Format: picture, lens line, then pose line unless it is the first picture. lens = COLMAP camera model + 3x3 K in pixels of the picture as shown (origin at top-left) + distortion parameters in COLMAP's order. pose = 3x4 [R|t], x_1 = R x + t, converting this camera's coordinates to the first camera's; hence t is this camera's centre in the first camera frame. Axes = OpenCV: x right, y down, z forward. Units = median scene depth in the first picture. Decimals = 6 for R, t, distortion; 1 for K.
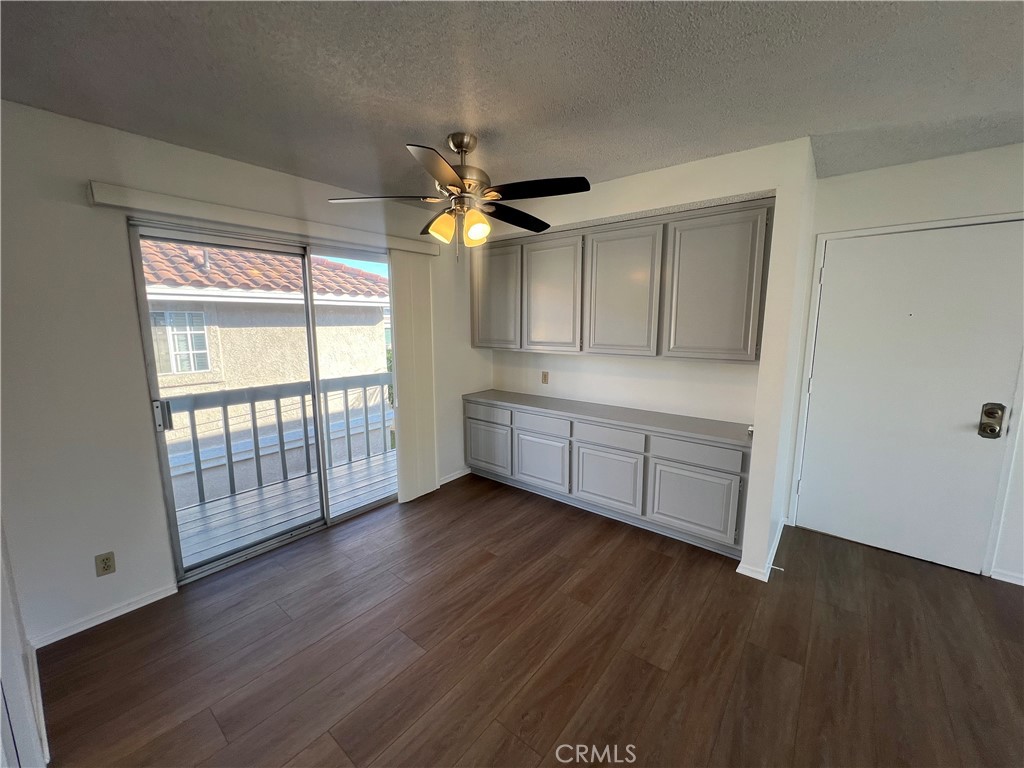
lens RADIAL K [[410.3, 0, 510.3], [0, 410.3, 380.0], [0, 0, 1]] dist [-0.001713, 0.001621]
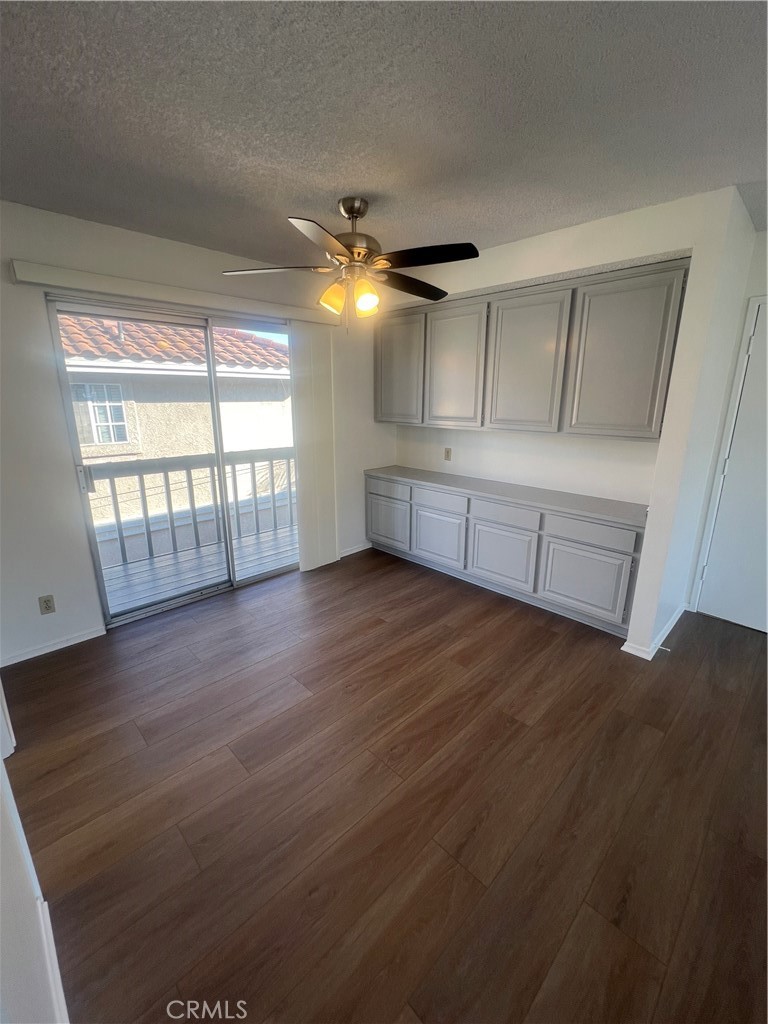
lens RADIAL K [[434.0, 0, 388.3], [0, 434.0, 506.0], [0, 0, 1]] dist [0.000735, -0.000483]
pose [[0.994554, 0.031365, -0.099389, 0.076927], [-0.020664, 0.994052, 0.106930, 0.014512], [0.102152, -0.104294, 0.989286, -0.076759]]
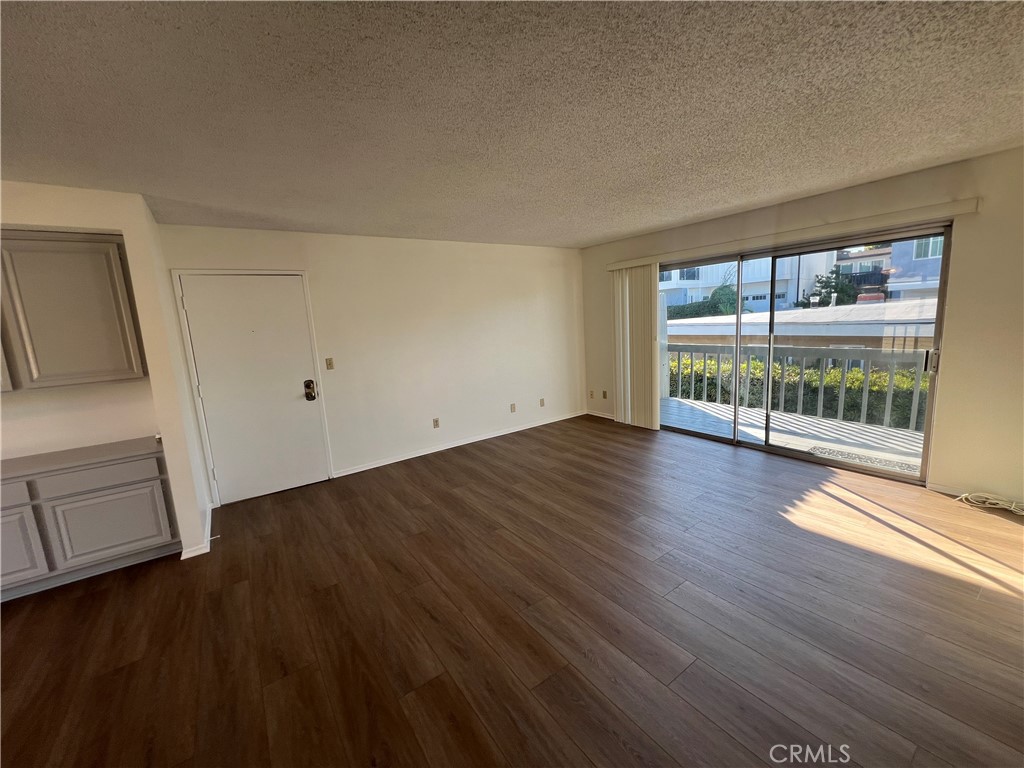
lens RADIAL K [[408.3, 0, 511.0], [0, 408.3, 384.3], [0, 0, 1]] dist [0.000883, -0.000422]
pose [[0.271800, -0.165098, 0.948086, -0.196239], [0.197395, 0.973791, 0.112984, 0.043944], [-0.941892, 0.156439, 0.297266, -0.279215]]
